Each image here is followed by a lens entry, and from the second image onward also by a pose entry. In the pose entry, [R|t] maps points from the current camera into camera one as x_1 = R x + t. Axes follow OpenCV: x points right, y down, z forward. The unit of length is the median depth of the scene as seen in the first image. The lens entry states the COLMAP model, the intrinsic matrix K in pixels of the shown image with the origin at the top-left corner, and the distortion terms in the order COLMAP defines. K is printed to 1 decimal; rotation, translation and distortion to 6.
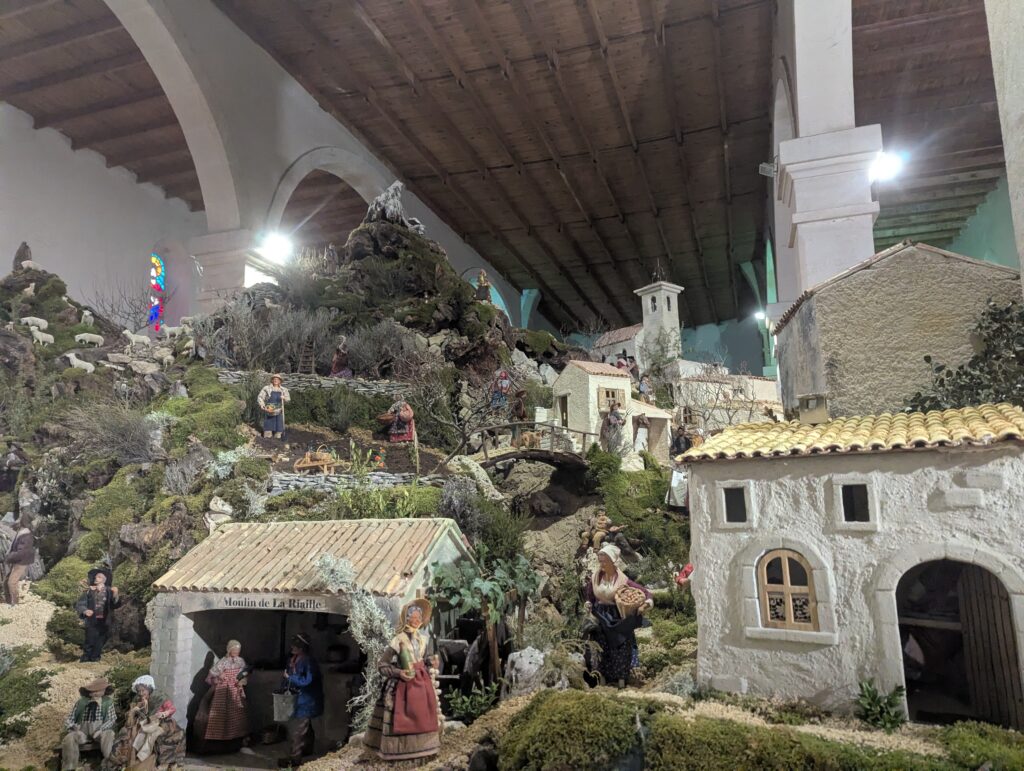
lens RADIAL K [[724.3, 0, 514.1], [0, 724.3, 386.2], [0, 0, 1]] dist [0.066593, -0.063003]
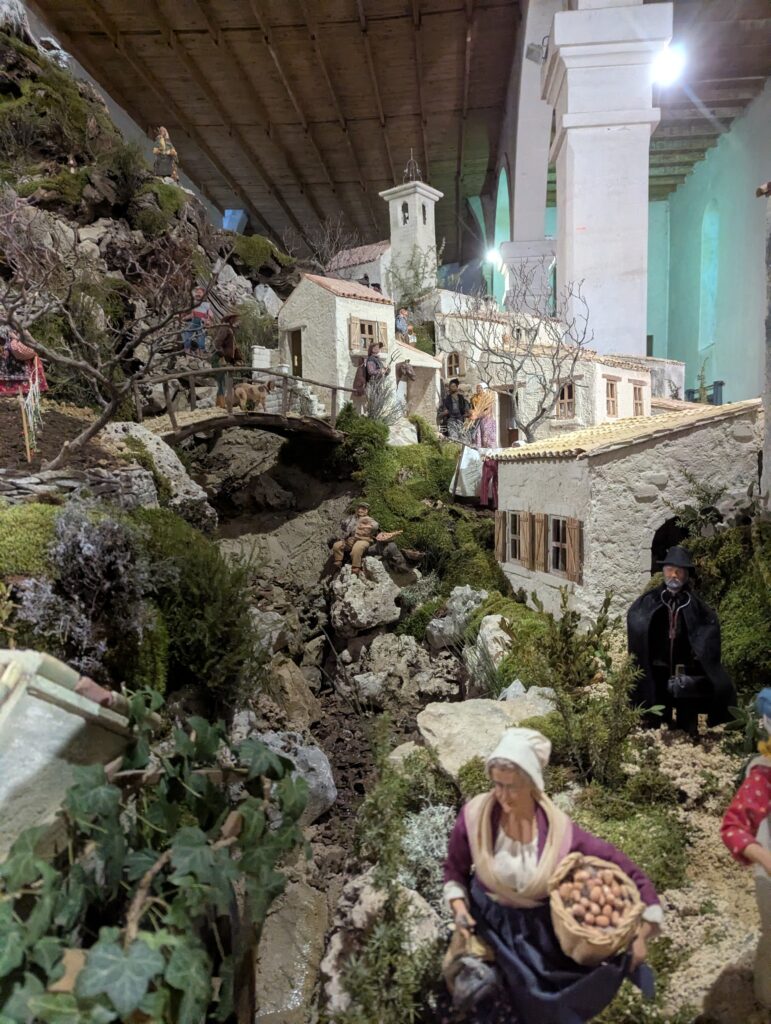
lens RADIAL K [[724.3, 0, 403.9], [0, 724.3, 516.4], [0, 0, 1]] dist [0.066593, -0.063003]
pose [[0.970308, -0.024389, 0.240640, -0.000733], [-0.035096, 0.970178, 0.239841, 0.013515], [-0.239313, -0.241165, 0.940515, 0.253702]]
